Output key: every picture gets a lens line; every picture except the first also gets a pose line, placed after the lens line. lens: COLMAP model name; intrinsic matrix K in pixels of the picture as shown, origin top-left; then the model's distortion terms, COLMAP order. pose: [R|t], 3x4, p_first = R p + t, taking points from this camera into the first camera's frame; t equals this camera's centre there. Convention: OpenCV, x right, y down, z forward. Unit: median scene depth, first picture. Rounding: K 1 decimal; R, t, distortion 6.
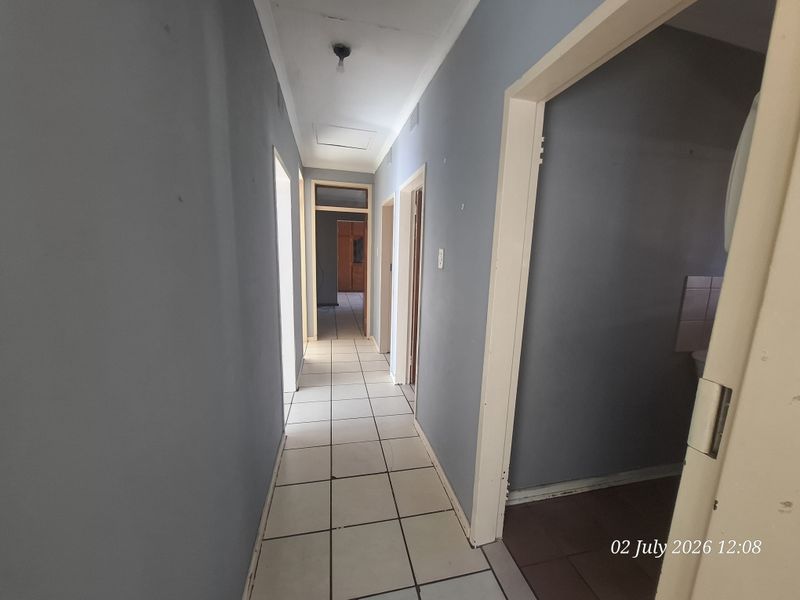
lens RADIAL K [[316.1, 0, 399.2], [0, 316.1, 301.4], [0, 0, 1]] dist [-0.000073, 0.000002]
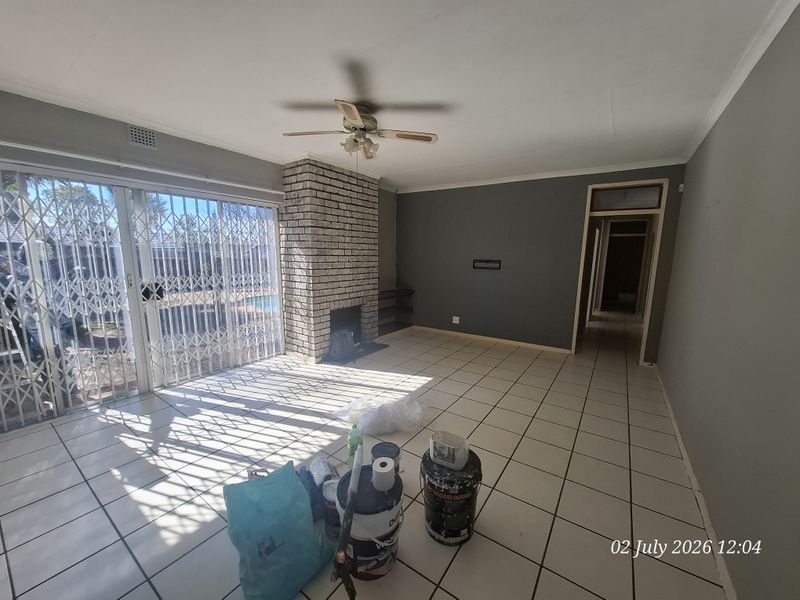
lens RADIAL K [[316.1, 0, 399.9], [0, 316.1, 302.3], [0, 0, 1]] dist [-0.000073, 0.000002]
pose [[0.717119, 0.100332, -0.689691, 0.134142], [-0.115209, 0.993035, 0.024670, 0.150285], [0.687362, 0.061767, 0.723684, -0.917473]]
